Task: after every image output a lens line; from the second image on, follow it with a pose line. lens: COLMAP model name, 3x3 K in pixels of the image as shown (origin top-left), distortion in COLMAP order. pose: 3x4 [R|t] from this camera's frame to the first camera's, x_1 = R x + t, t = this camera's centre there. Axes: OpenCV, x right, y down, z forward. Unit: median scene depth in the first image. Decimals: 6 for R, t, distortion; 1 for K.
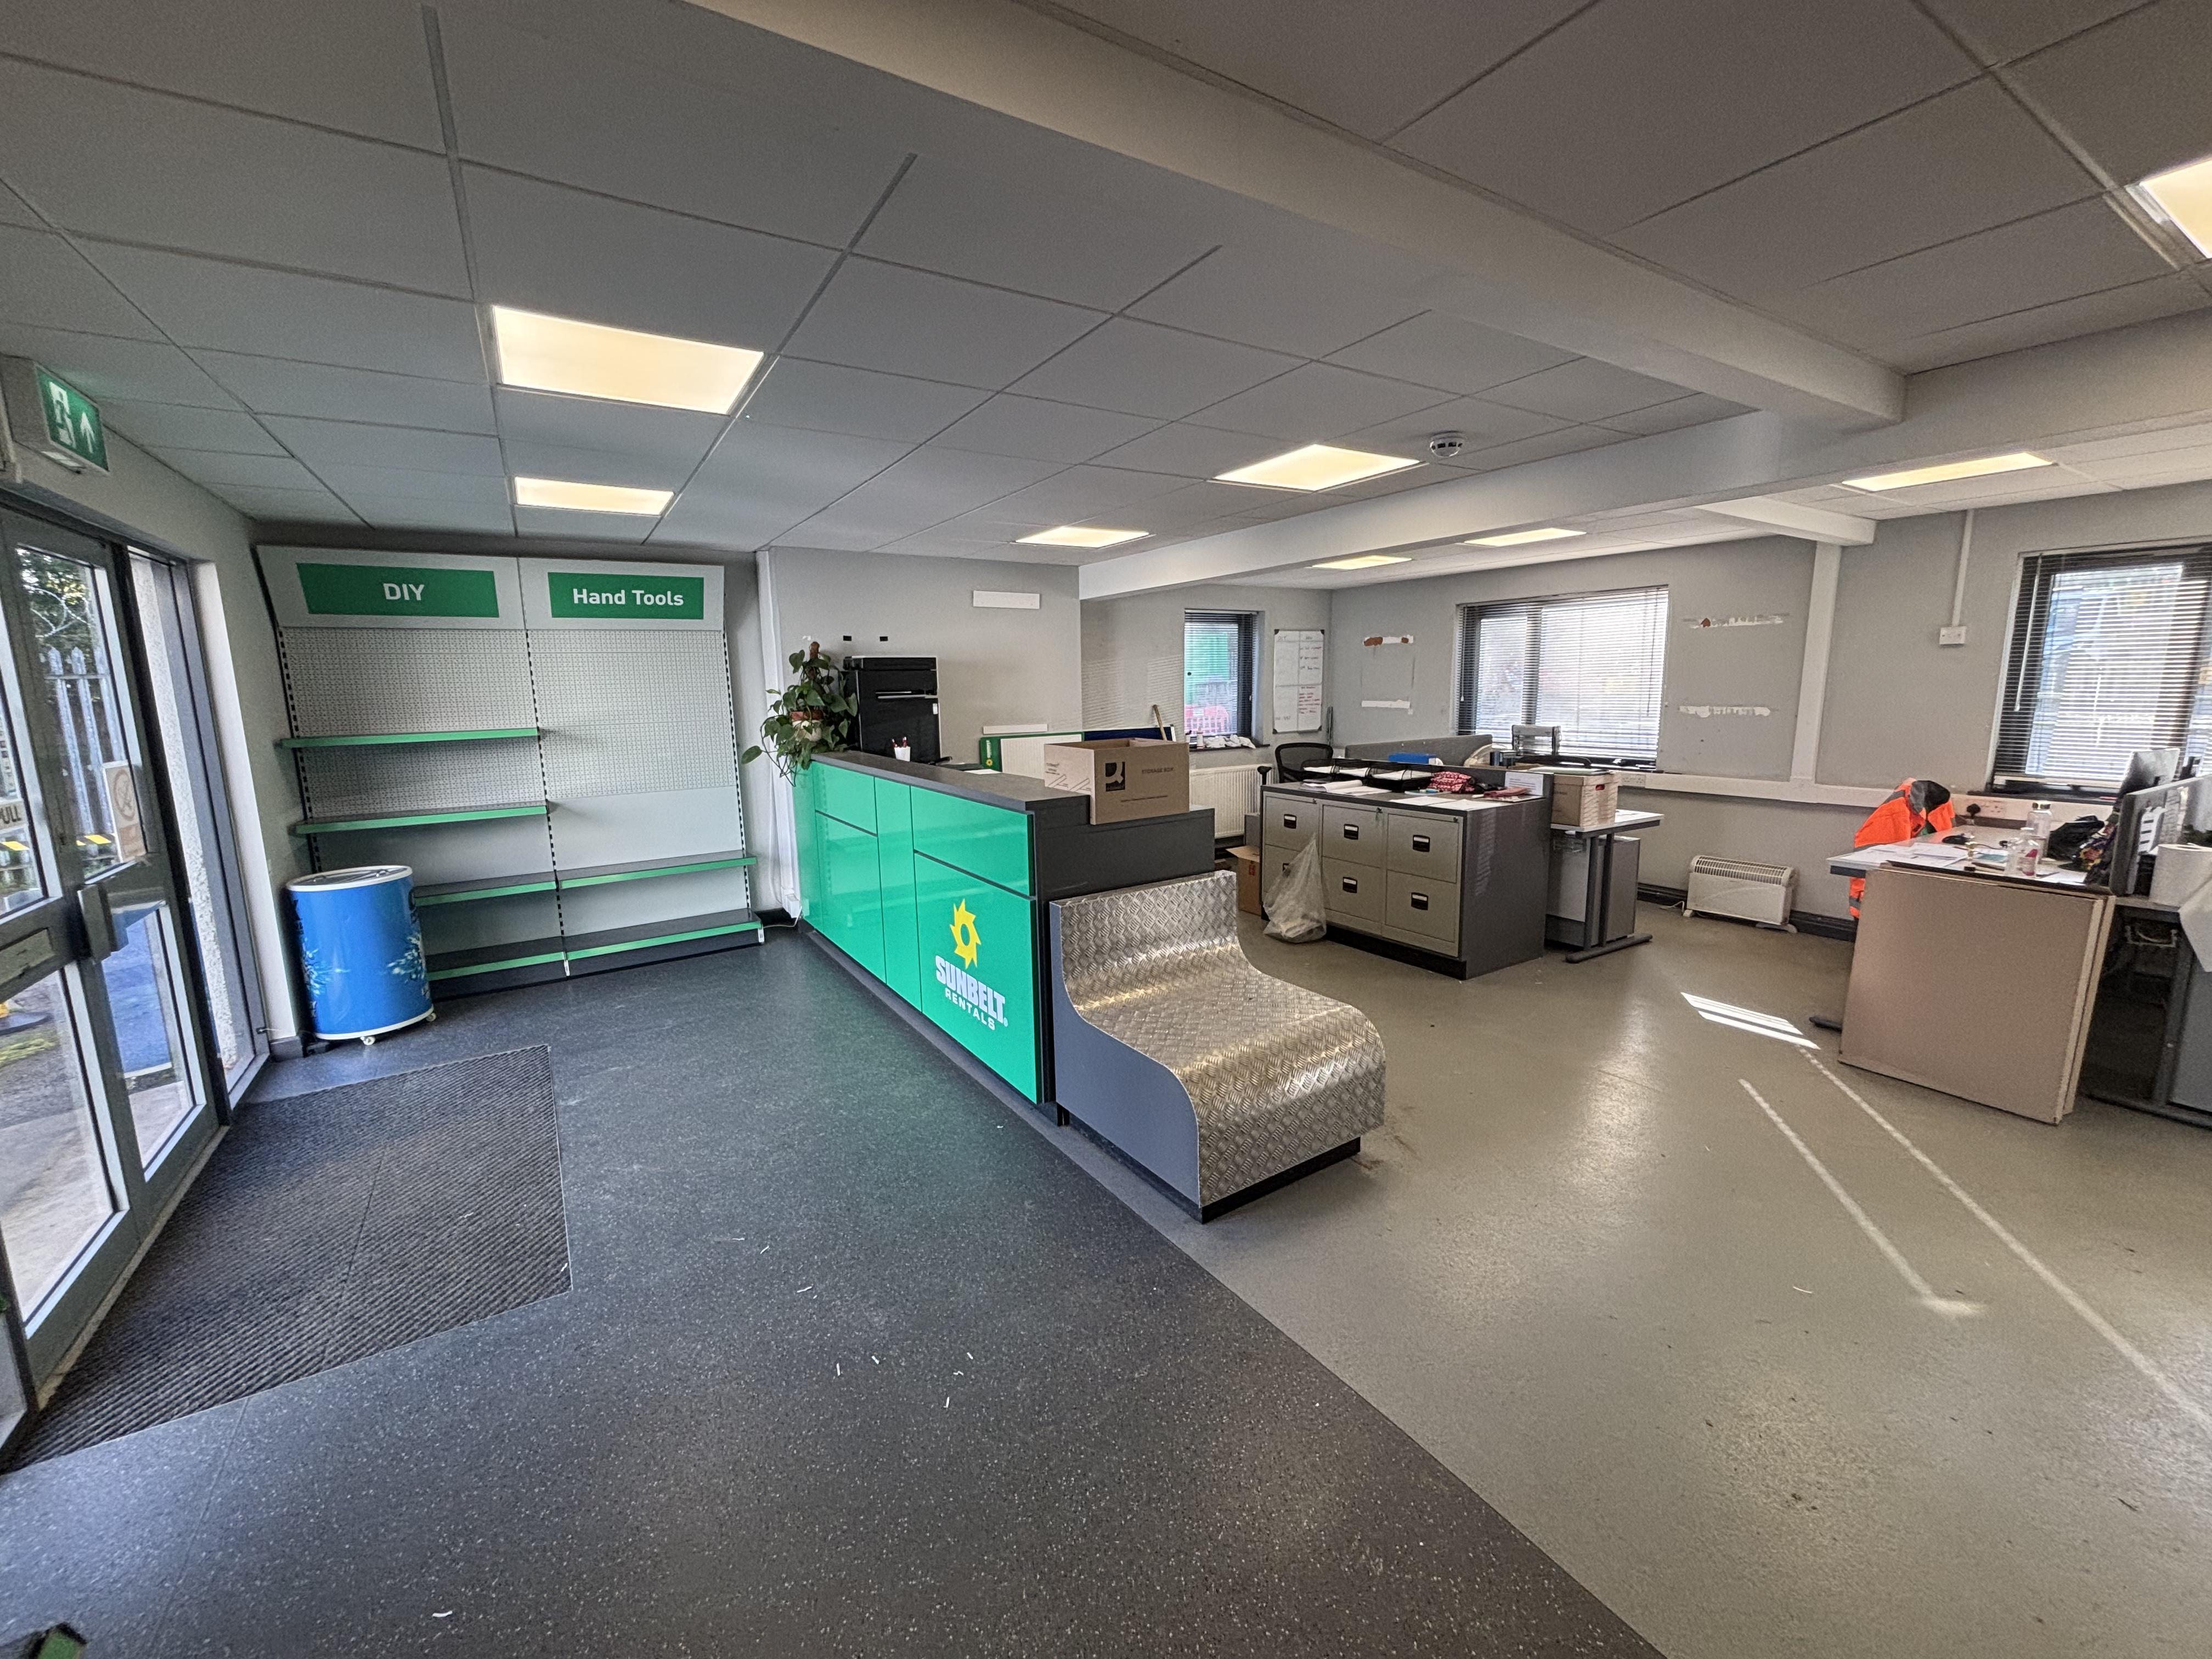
lens RADIAL K [[896.4, 0, 1101.2], [0, 896.4, 838.0], [0, 0, 1]] dist [0.006295, -0.001309]
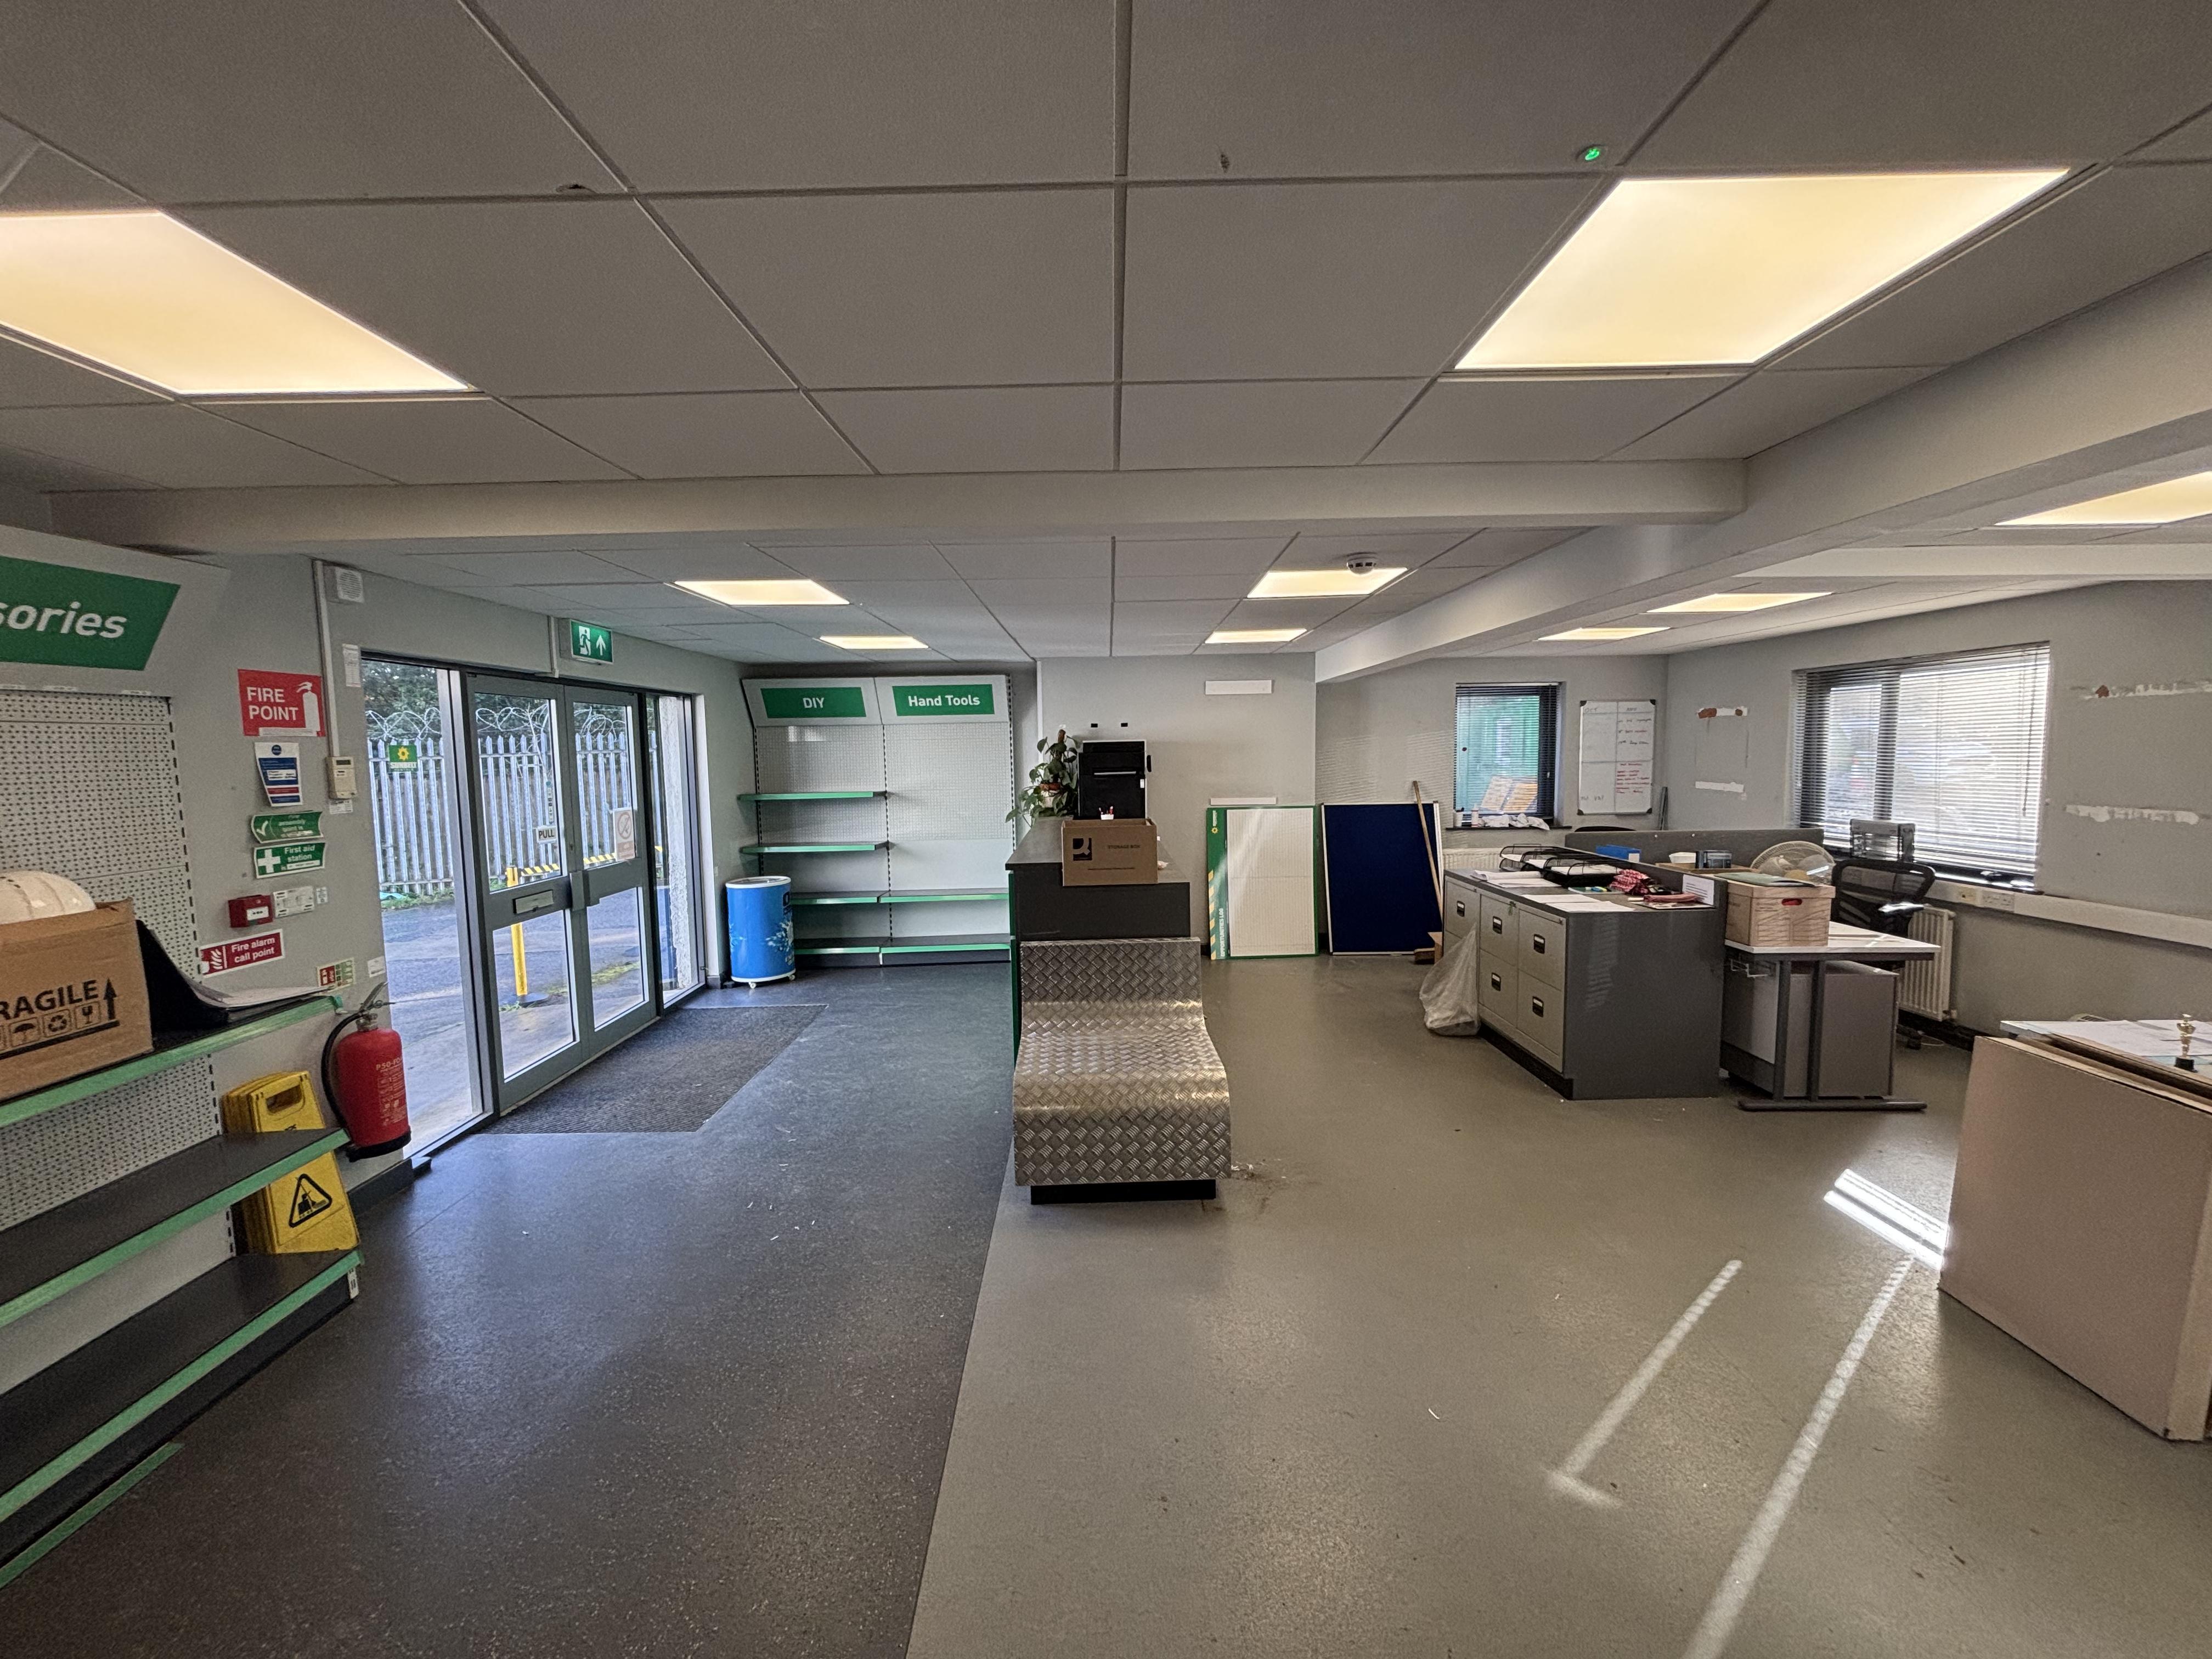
lens RADIAL K [[896.4, 0, 1100.0], [0, 896.4, 838.5], [0, 0, 1]] dist [0.006295, -0.001309]
pose [[0.844255, 0.057843, -0.532811, 0.439665], [-0.091657, 0.995095, -0.037203, -0.024478], [0.528046, 0.080245, 0.845416, -0.033367]]
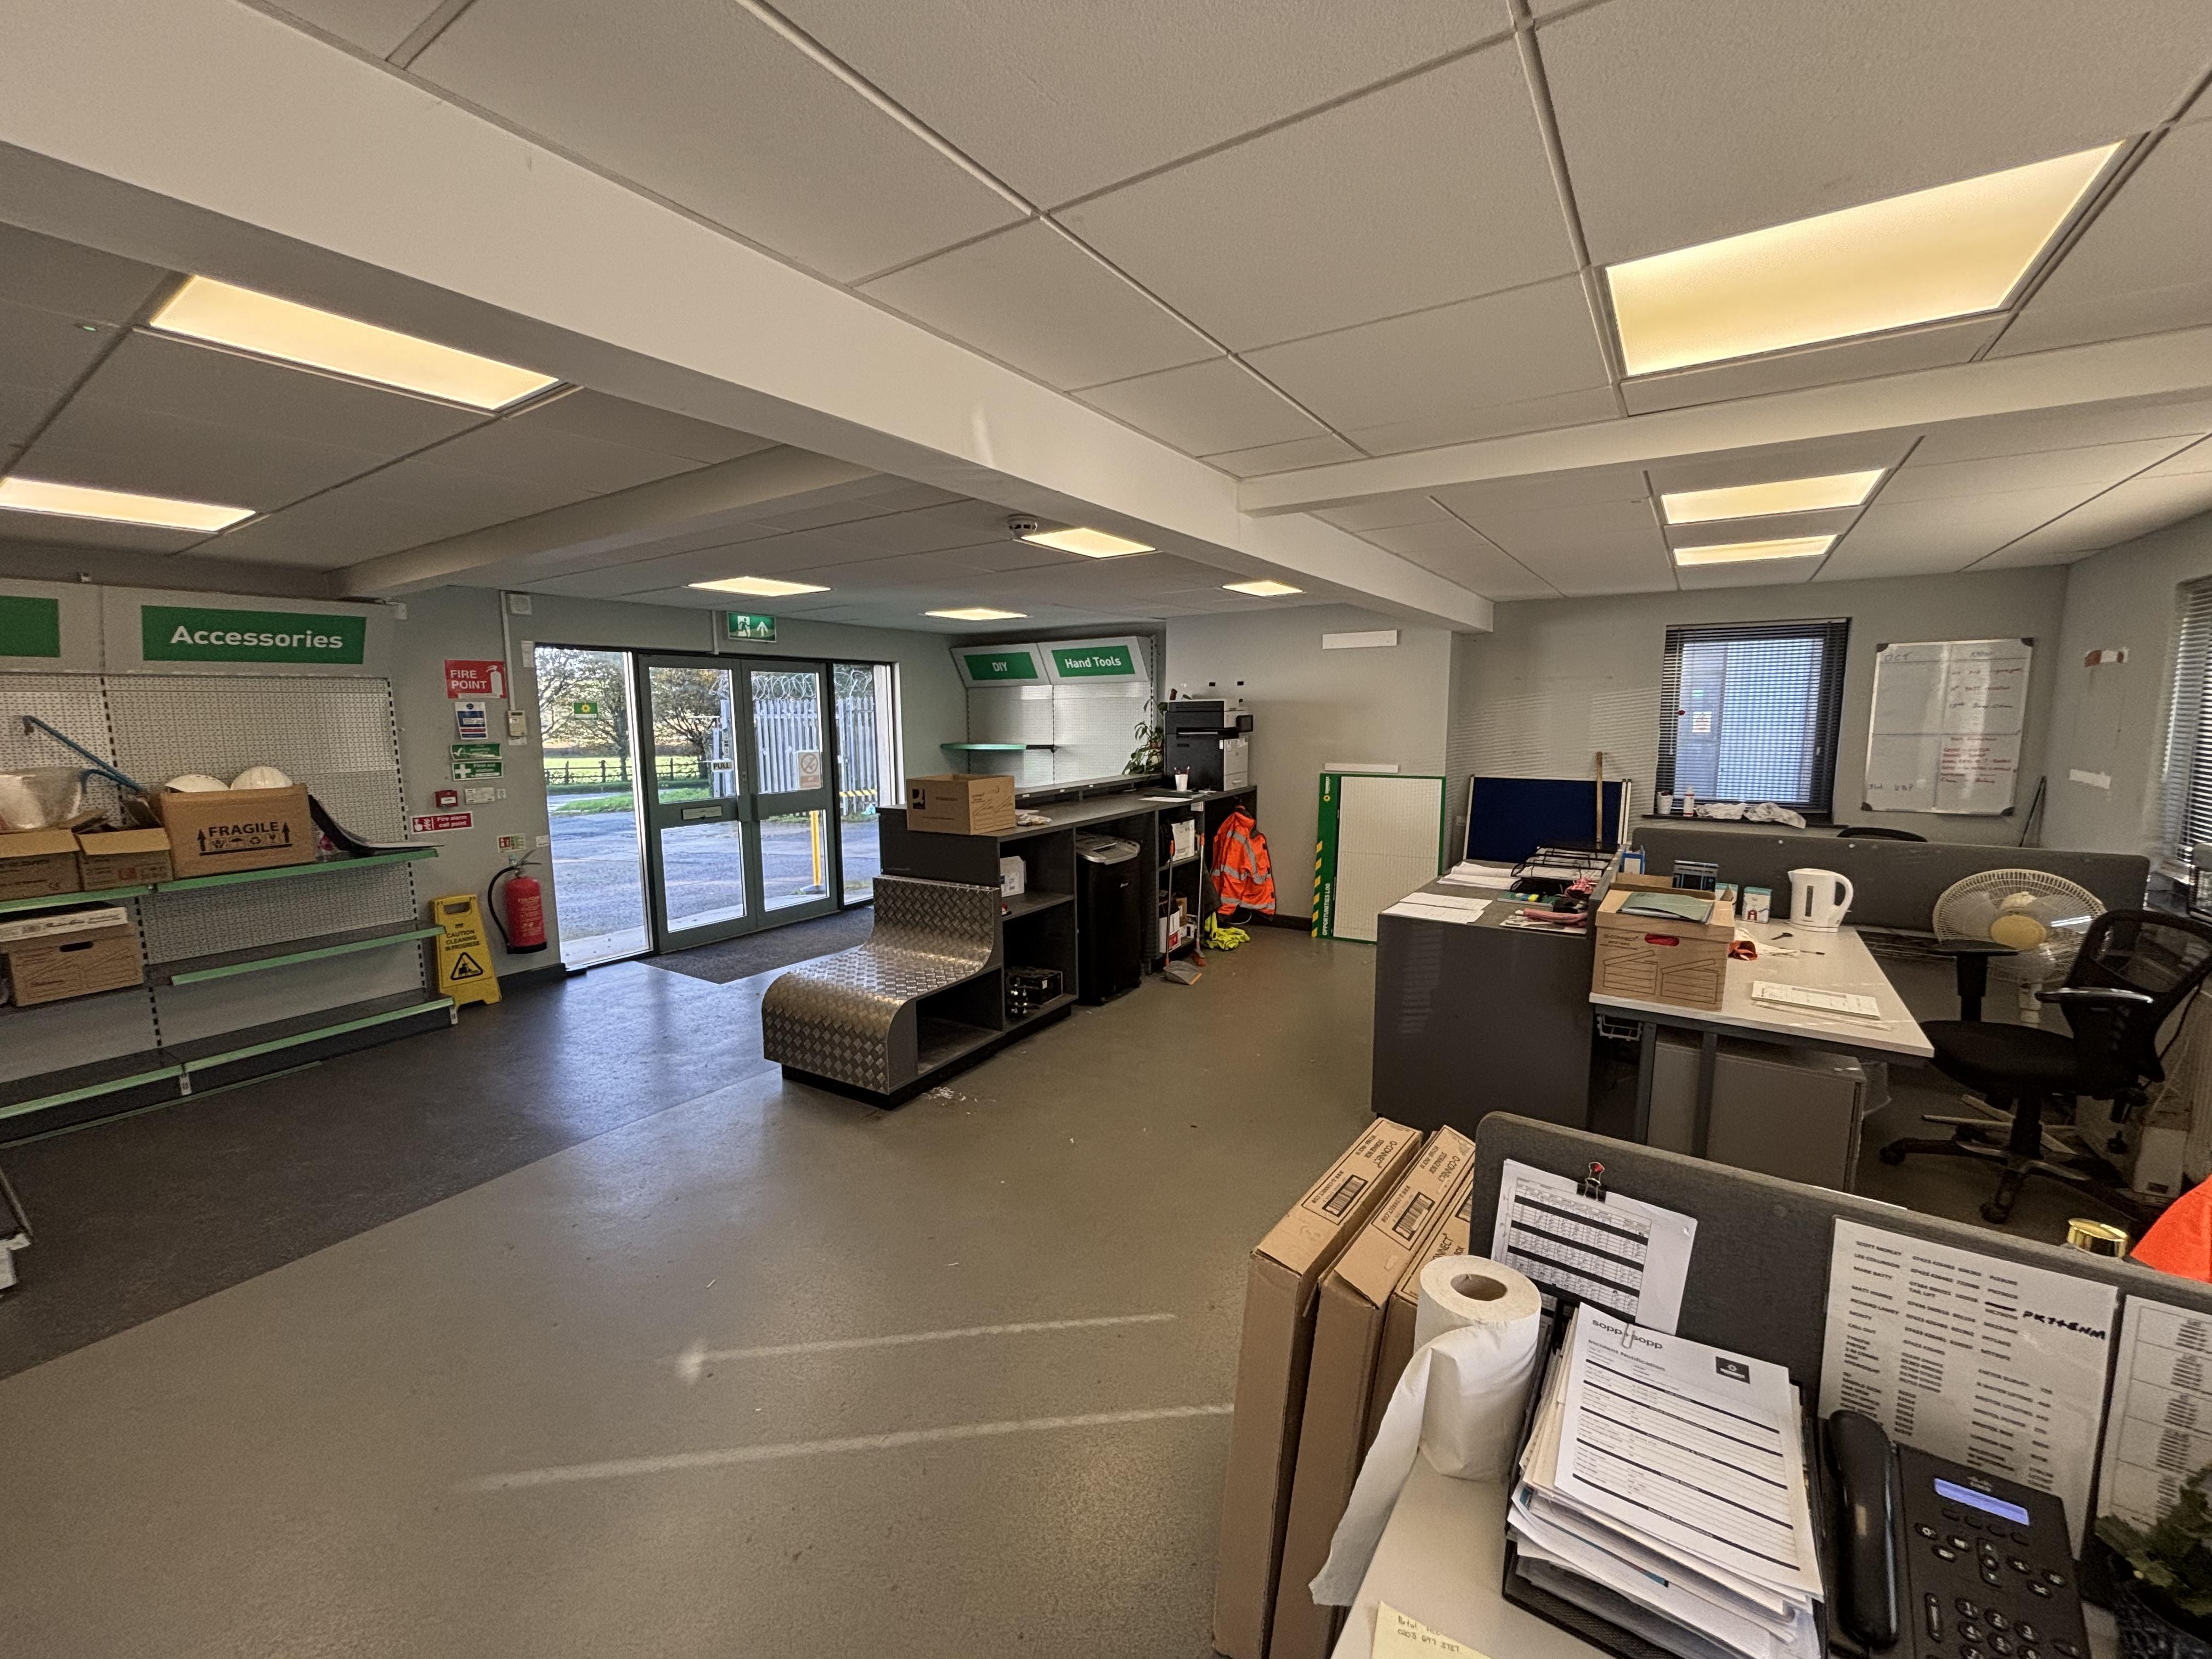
lens RADIAL K [[896.4, 0, 1096.5], [0, 896.4, 832.8], [0, 0, 1]] dist [0.006295, -0.001309]
pose [[0.400824, 0.139348, -0.905496, 0.889622], [-0.157619, 0.984116, 0.081676, -0.109955], [0.902495, 0.109986, 0.416421, 0.414254]]
